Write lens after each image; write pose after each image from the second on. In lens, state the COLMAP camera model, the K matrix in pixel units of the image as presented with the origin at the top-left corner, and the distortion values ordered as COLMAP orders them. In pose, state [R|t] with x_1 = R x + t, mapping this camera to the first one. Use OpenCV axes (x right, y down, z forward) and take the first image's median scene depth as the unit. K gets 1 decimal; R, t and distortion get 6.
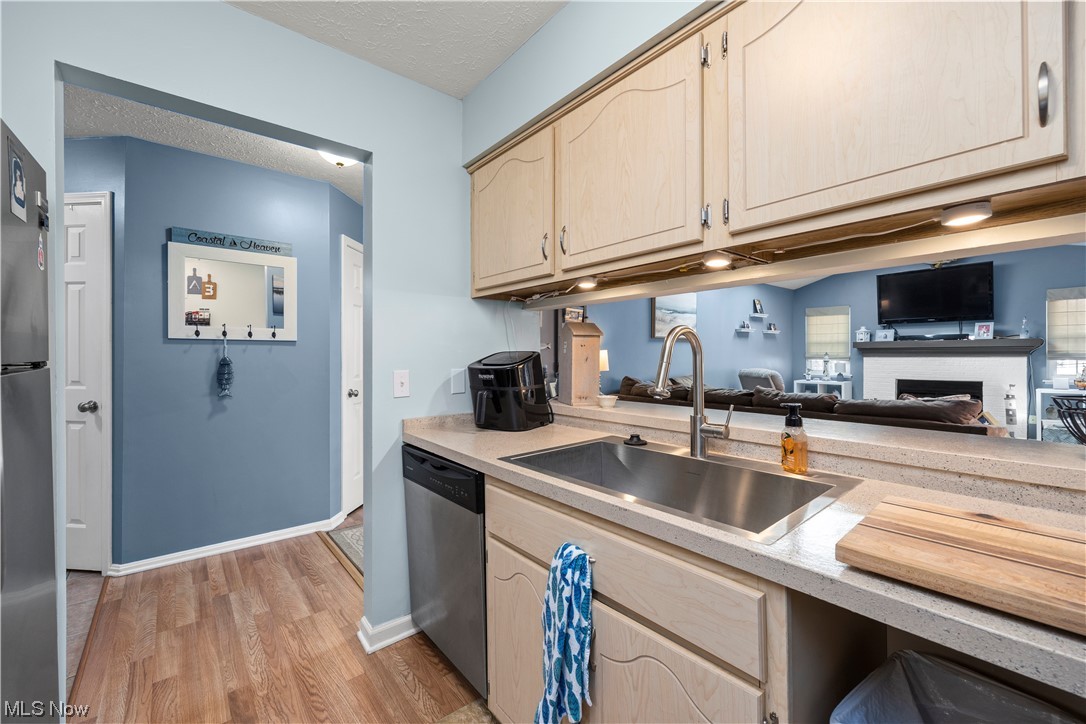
lens RADIAL K [[451.1, 0, 542.2], [0, 451.1, 354.8], [0, 0, 1]] dist [0.000172, -0.000312]
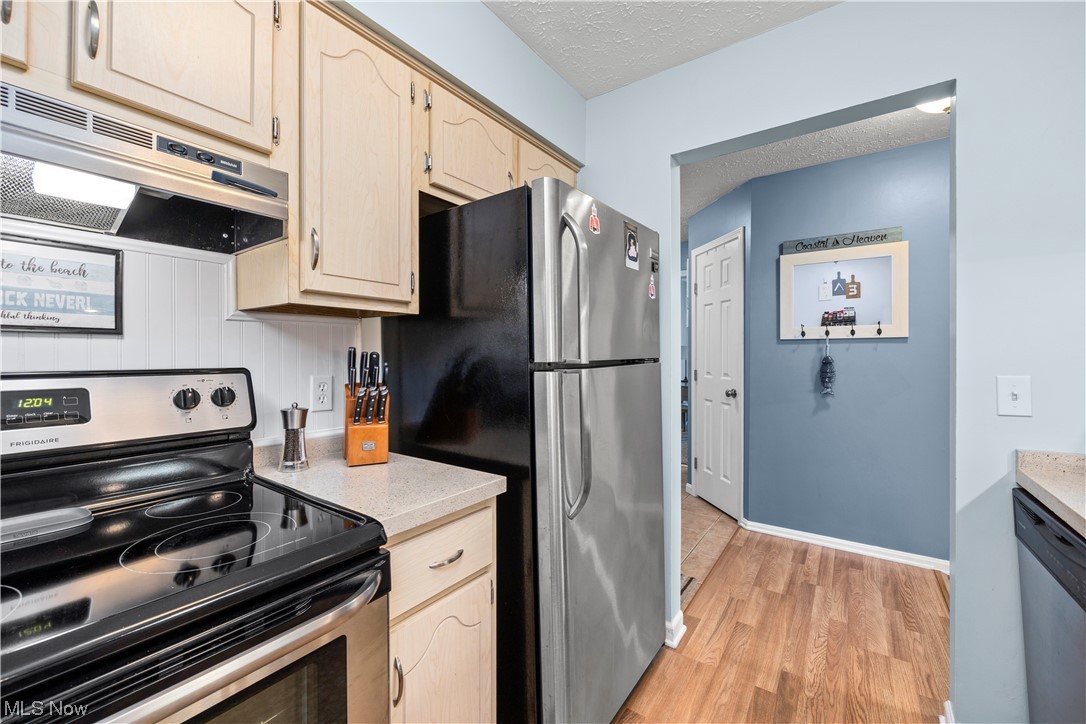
lens RADIAL K [[451.1, 0, 542.2], [0, 451.1, 354.8], [0, 0, 1]] dist [0.000172, -0.000312]
pose [[0.238762, -0.000515, -0.971078, 0.153745], [0.002754, 0.999996, 0.000147, 0.000495], [0.971074, -0.002709, 0.238762, 0.144843]]
